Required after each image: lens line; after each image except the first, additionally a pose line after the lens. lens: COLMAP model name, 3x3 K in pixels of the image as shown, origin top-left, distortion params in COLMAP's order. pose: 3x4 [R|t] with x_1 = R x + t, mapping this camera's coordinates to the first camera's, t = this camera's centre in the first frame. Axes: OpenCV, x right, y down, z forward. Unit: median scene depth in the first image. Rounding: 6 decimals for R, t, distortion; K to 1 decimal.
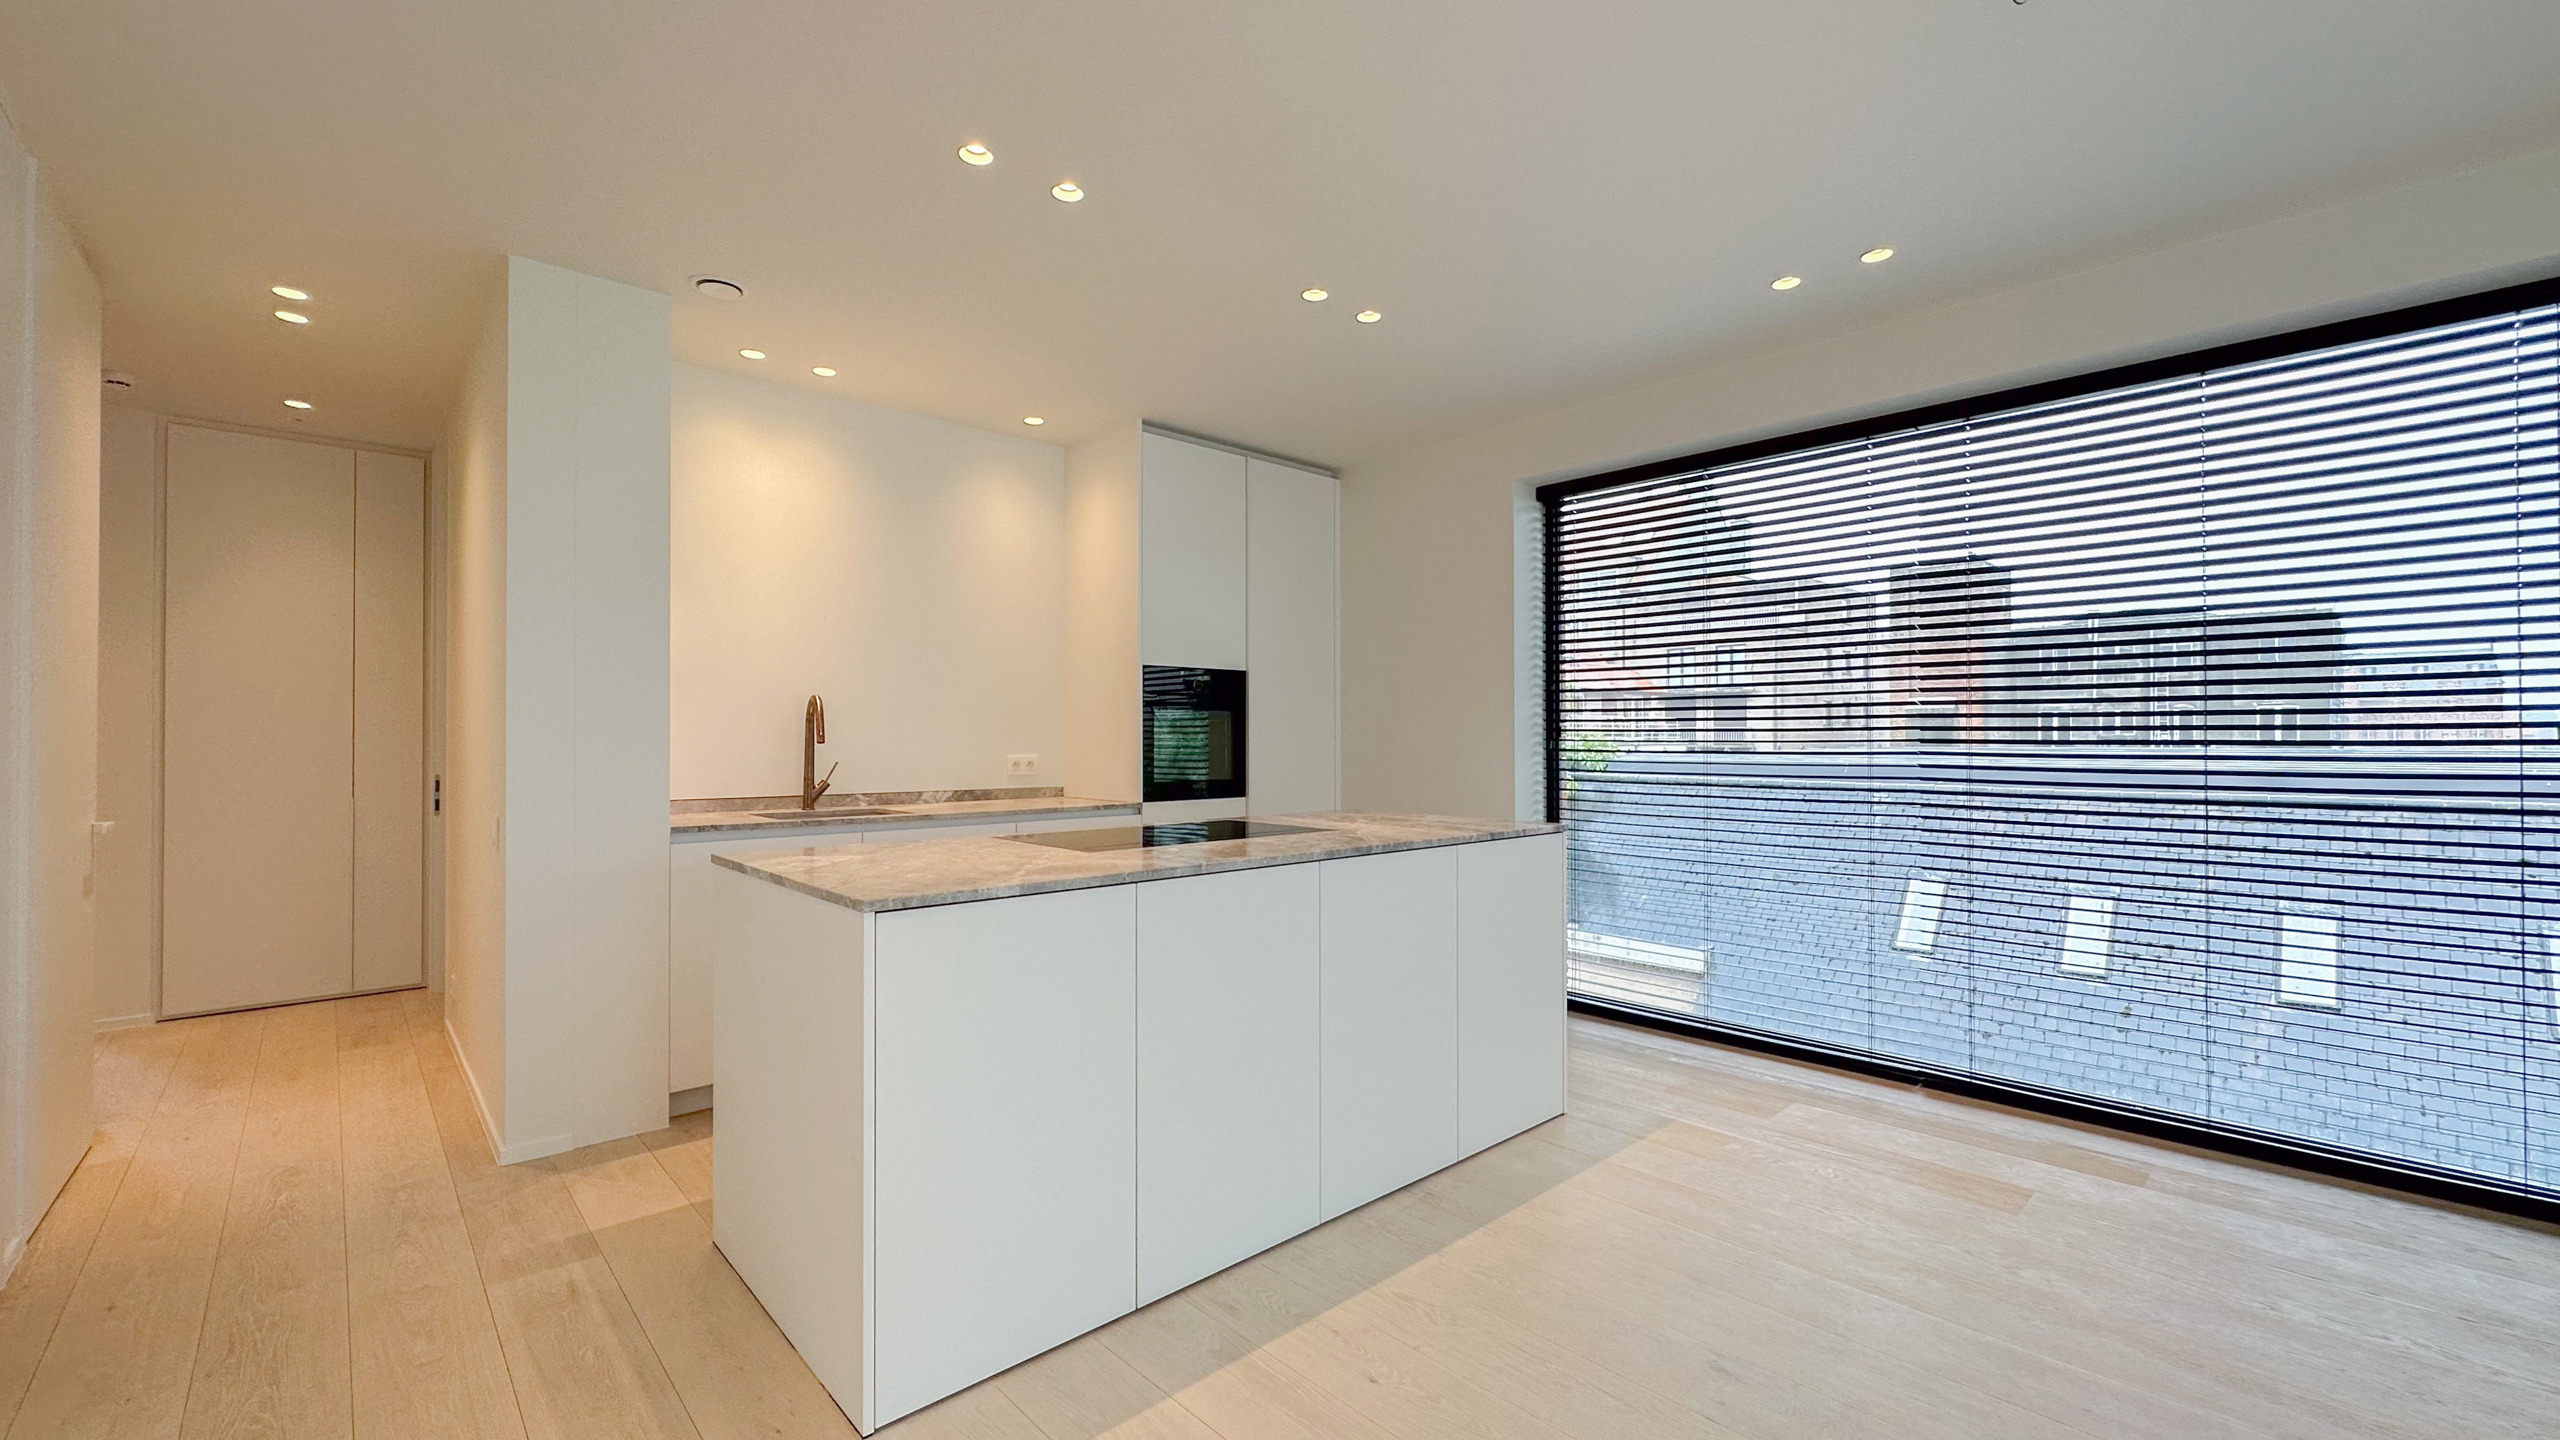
lens RADIAL K [[1024.4, 0, 1266.0], [0, 1024.4, 726.5], [0, 0, 1]] dist [-0.000645, 0.000056]
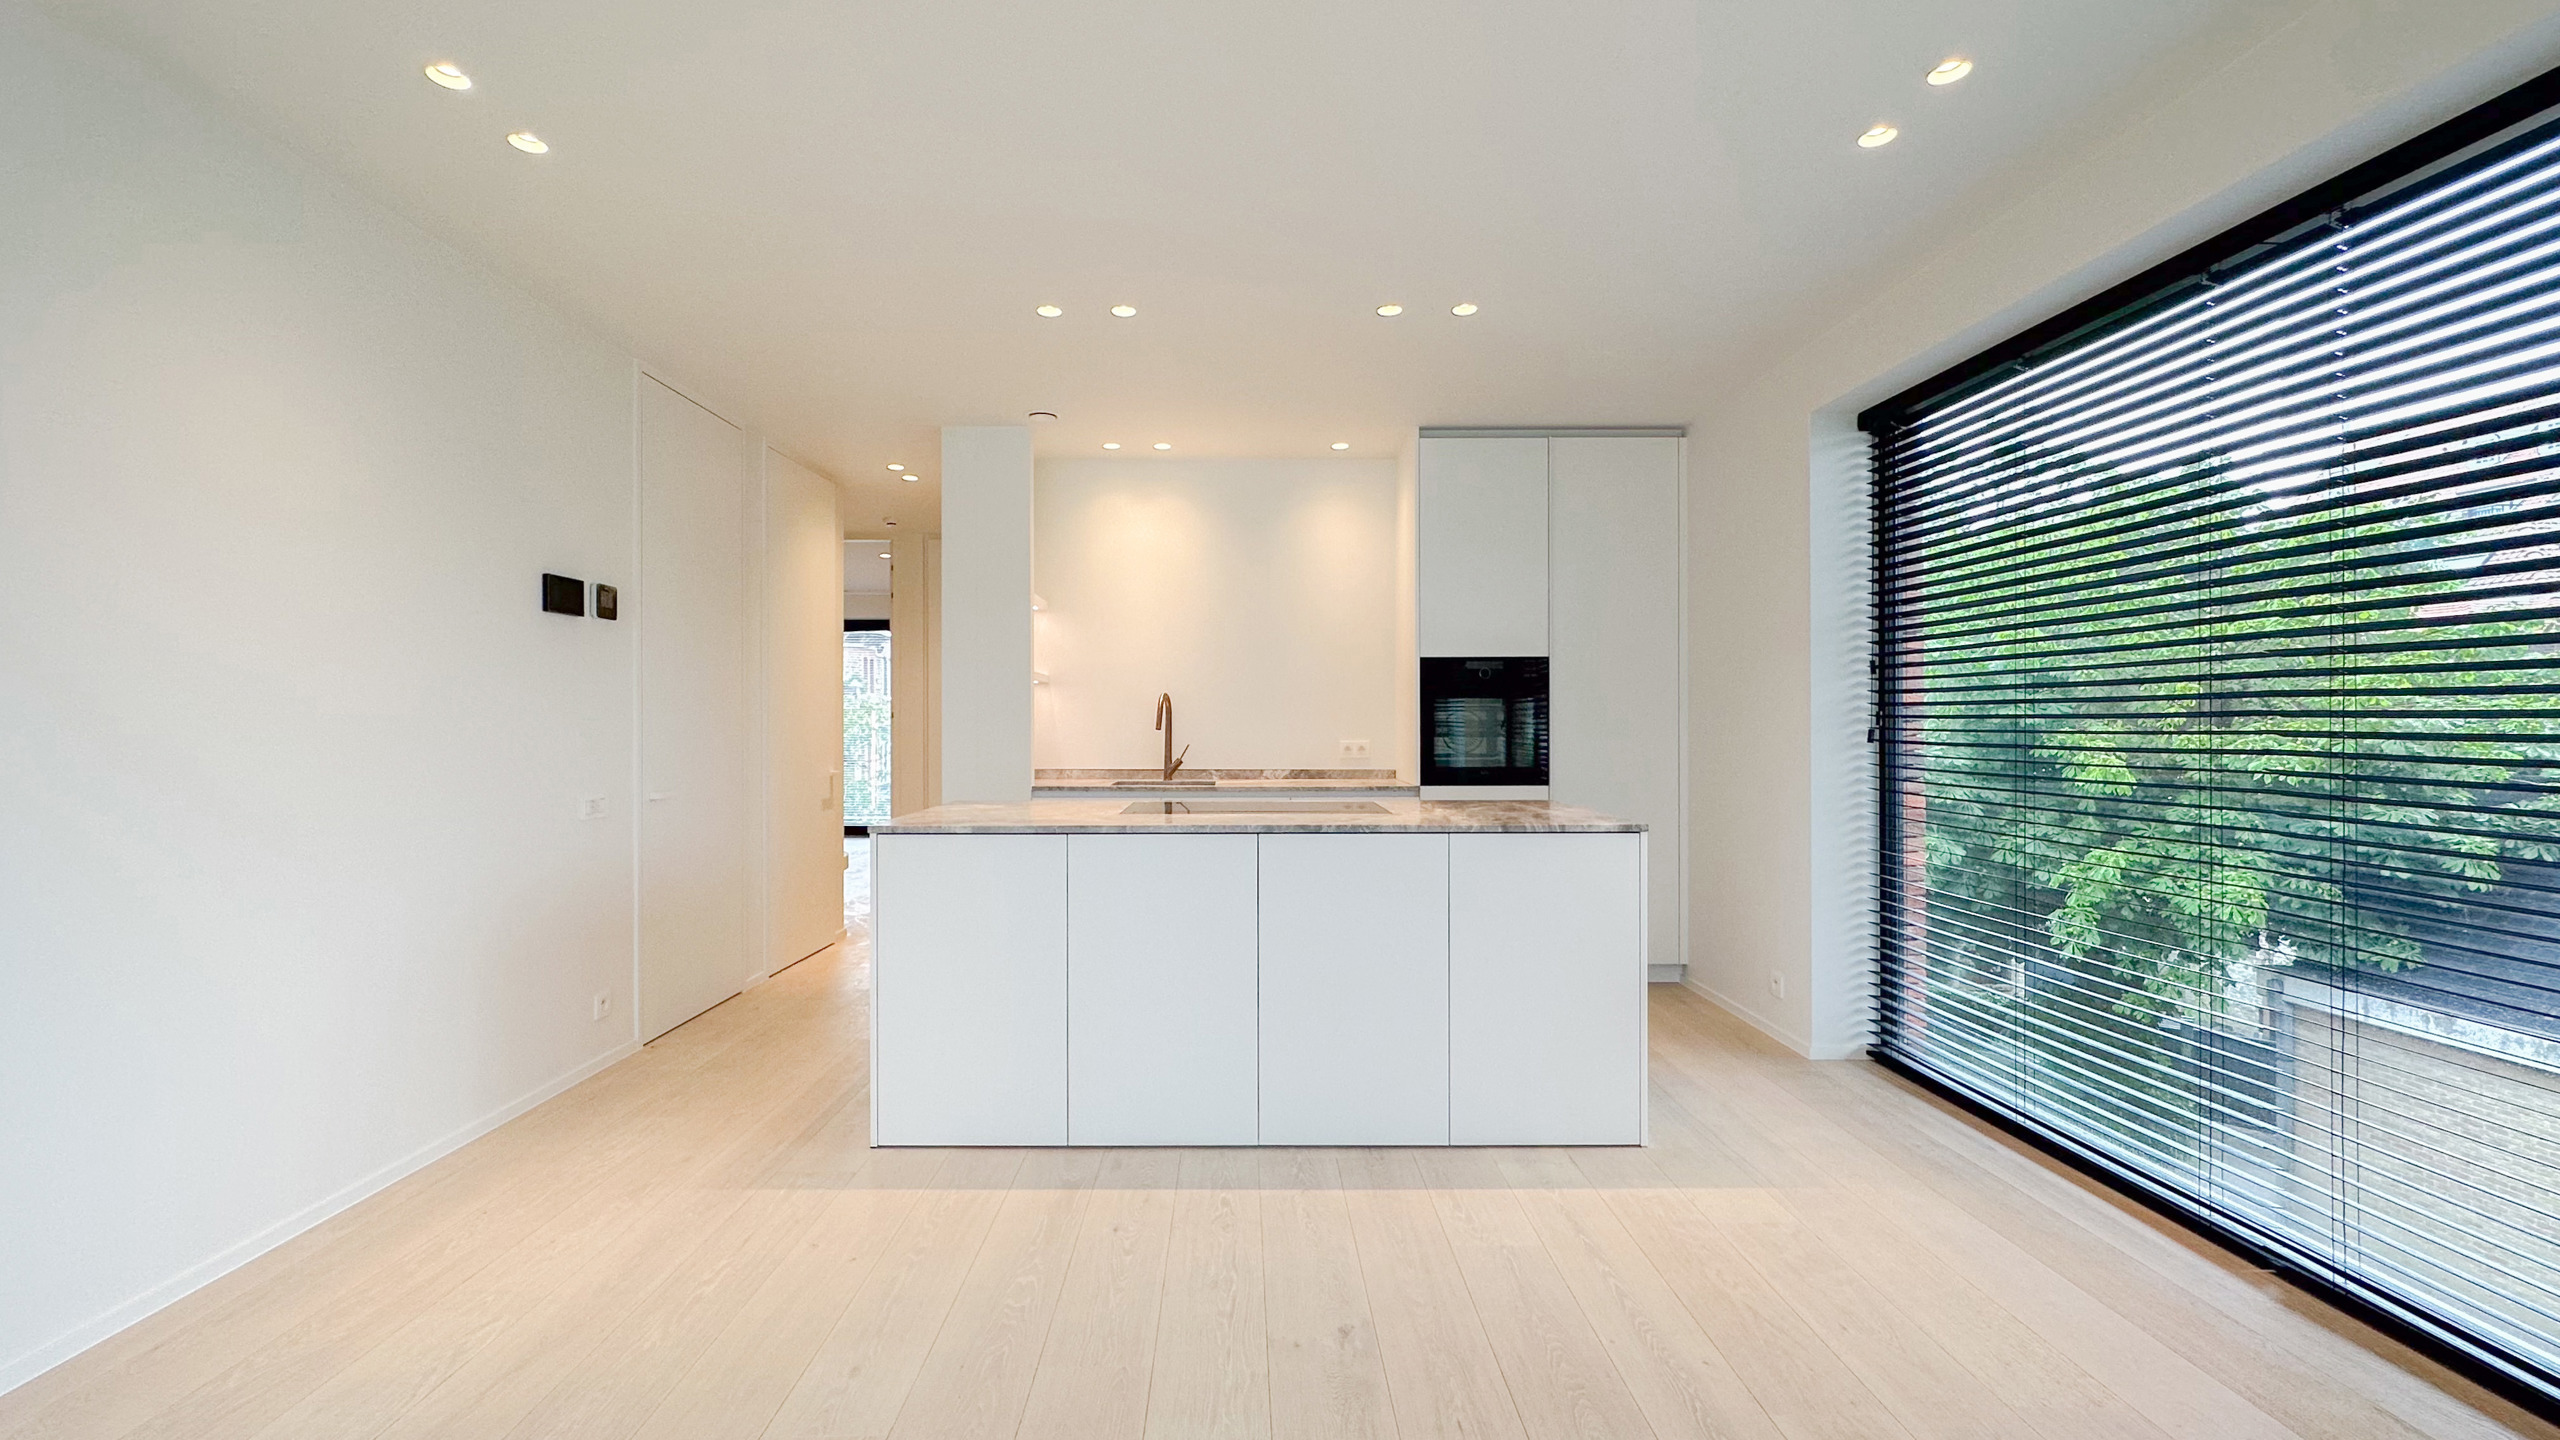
lens RADIAL K [[1052.5, 0, 1241.3], [0, 1052.5, 722.2], [0, 0, 1]] dist [-0.023797, -0.000013]
pose [[0.734021, -0.001727, -0.679125, 0.073902], [0.006758, 0.999966, 0.004761, 0.000200], [0.679093, -0.008084, 0.734007, 0.010649]]
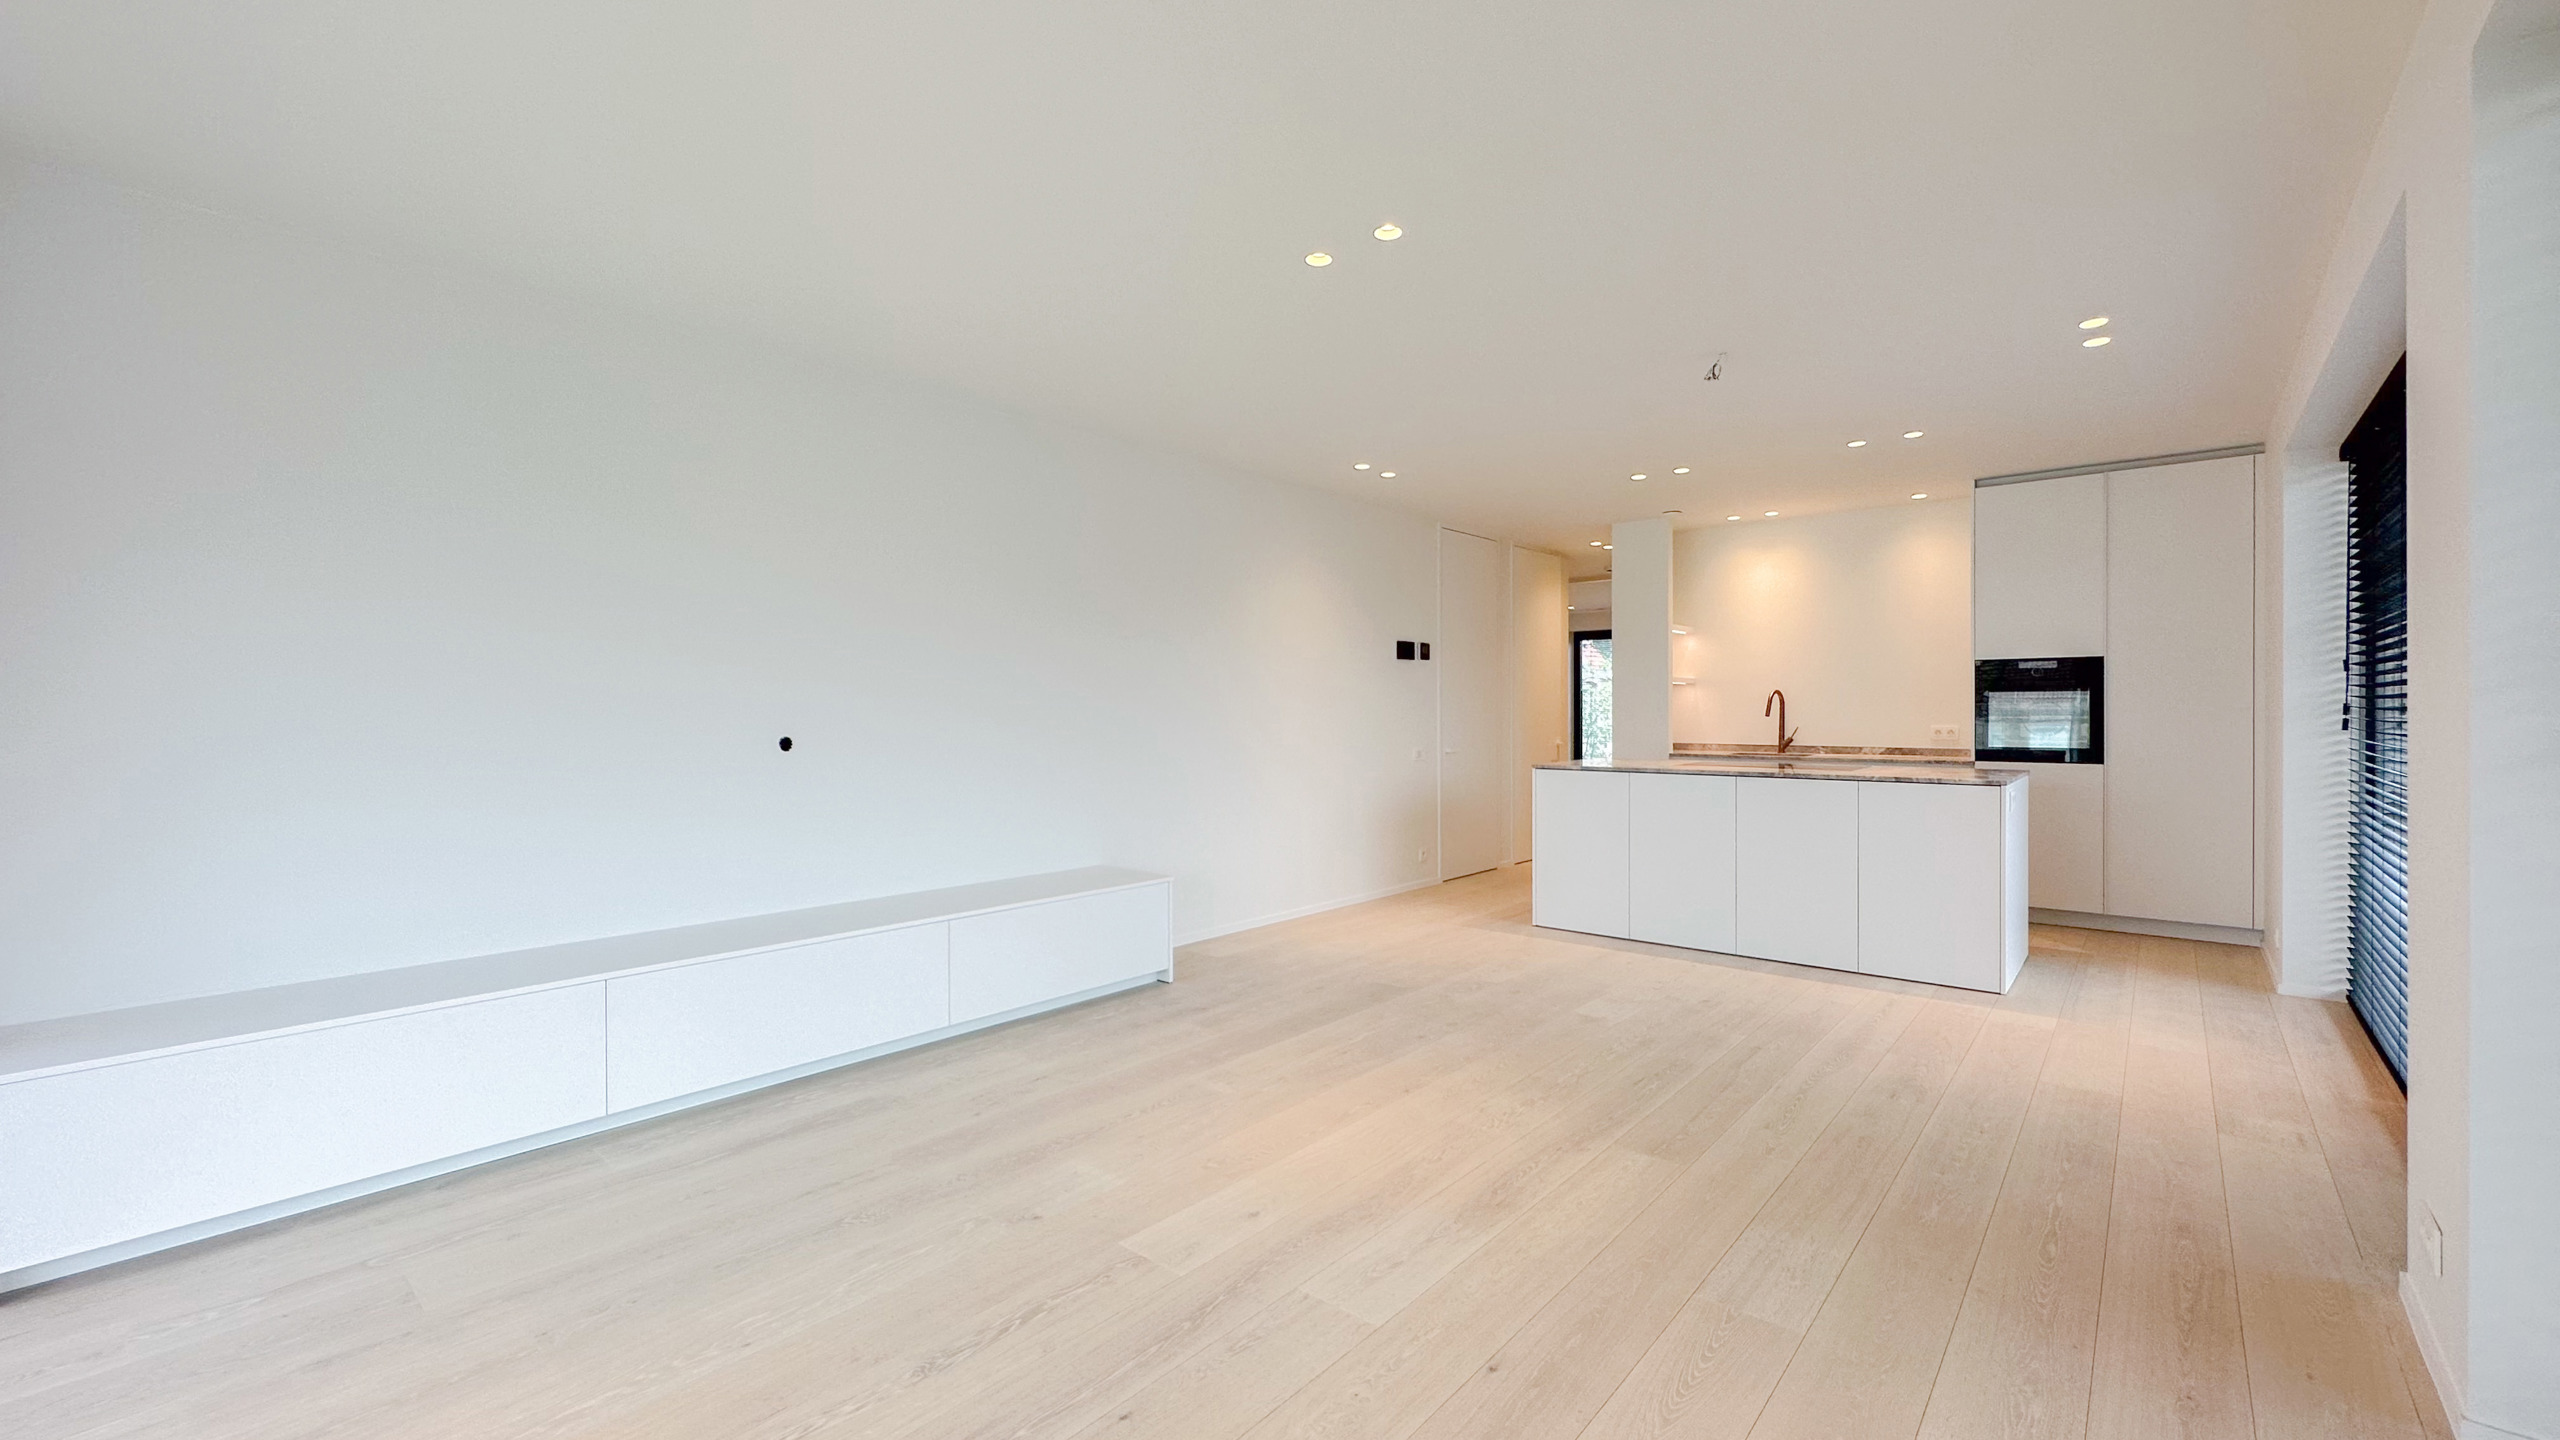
lens RADIAL K [[1014.1, 0, 1266.2], [0, 1014.1, 704.6], [0, 0, 1]] dist [-0.000180, 0.000079]
pose [[0.091757, -0.005094, -0.995768, 0.172762], [0.011484, 0.999926, -0.004057, -0.000973], [0.995715, -0.011063, 0.091809, -0.009563]]
